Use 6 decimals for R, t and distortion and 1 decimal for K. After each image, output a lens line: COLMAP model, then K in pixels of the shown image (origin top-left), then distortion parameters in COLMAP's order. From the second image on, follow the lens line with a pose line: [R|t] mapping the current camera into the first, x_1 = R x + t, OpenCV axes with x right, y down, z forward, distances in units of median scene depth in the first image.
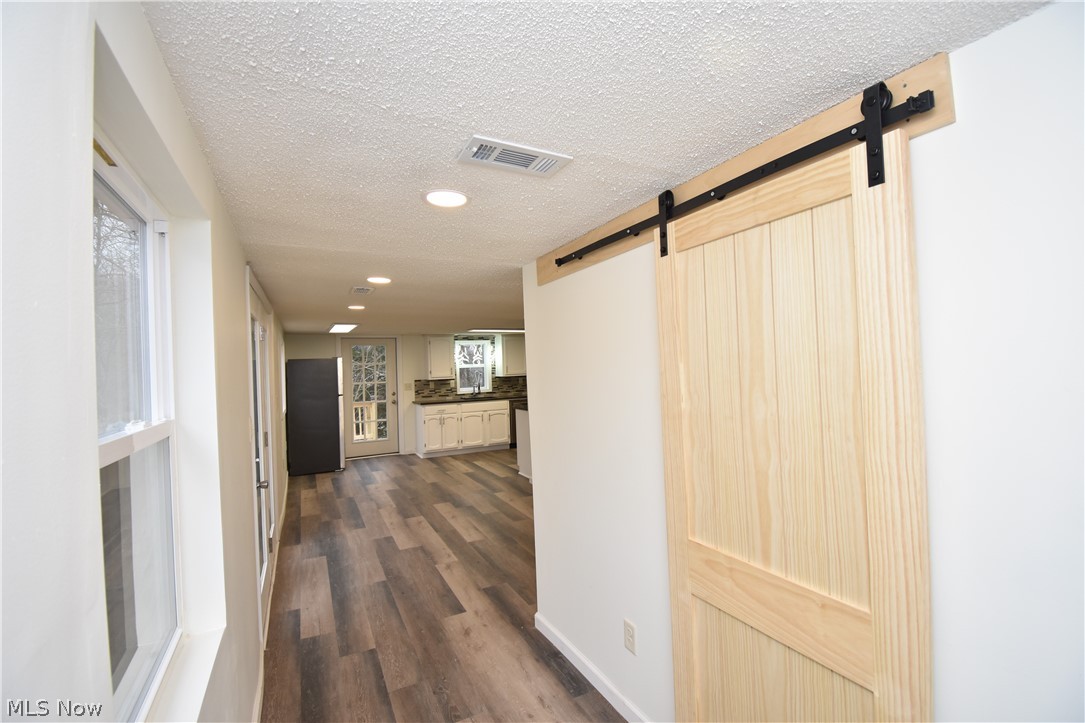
lens RADIAL K [[475.9, 0, 544.3], [0, 475.9, 356.5], [0, 0, 1]] dist [0.011459, -0.020408]
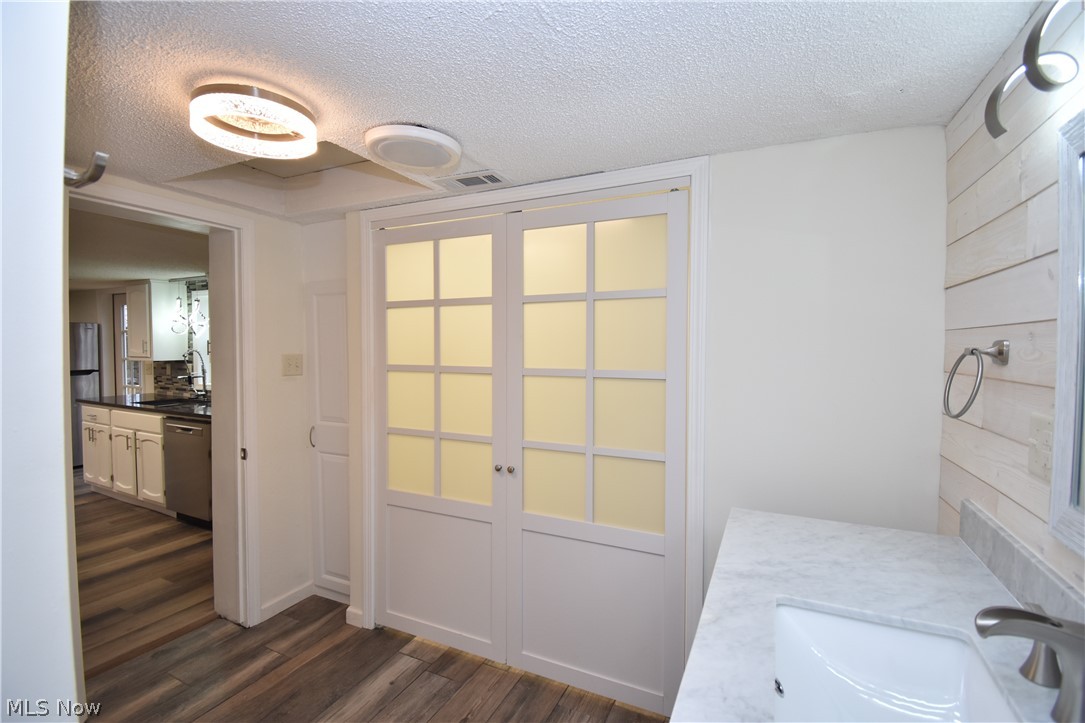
lens RADIAL K [[475.9, 0, 545.9], [0, 475.9, 357.3], [0, 0, 1]] dist [0.011459, -0.020408]
pose [[0.607375, 0.059596, -0.792176, 0.711847], [-0.008840, 0.997627, 0.068275, 0.001633], [0.794366, -0.034466, 0.606461, 1.422365]]
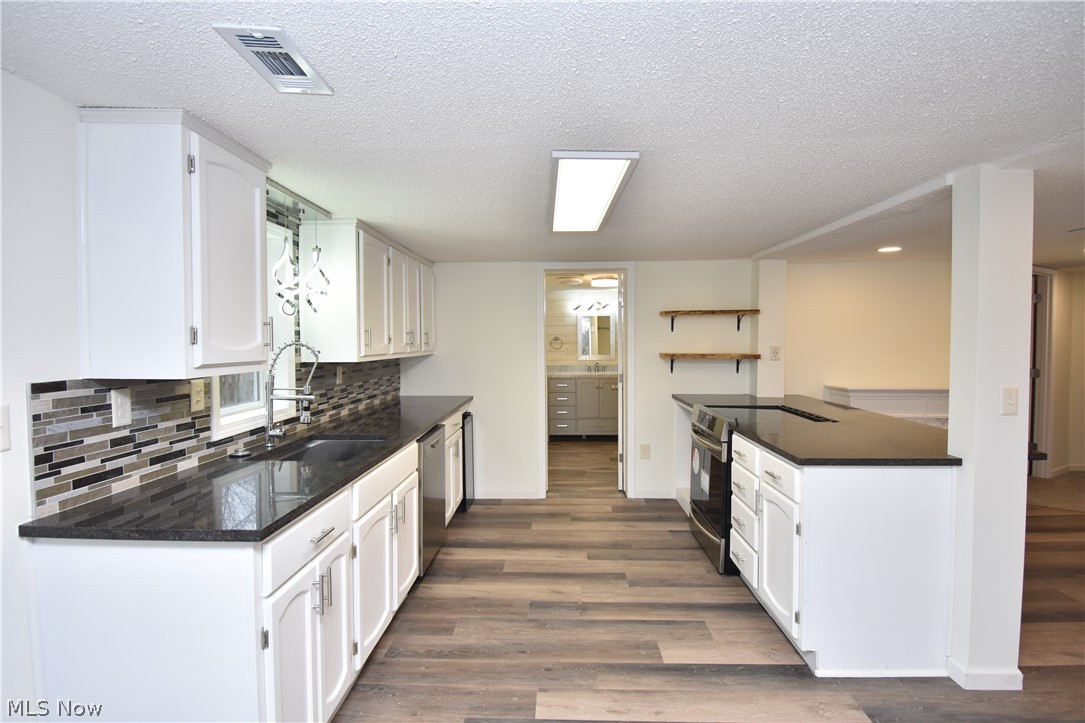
lens RADIAL K [[536.0, 0, 543.5], [0, 536.0, 357.6], [0, 0, 1]] dist [0.006555, -0.017732]
pose [[0.480372, 0.008280, 0.877026, -0.471781], [-0.029329, 0.999548, 0.006628, 0.048969], [-0.876574, -0.028906, 0.480398, 1.071588]]
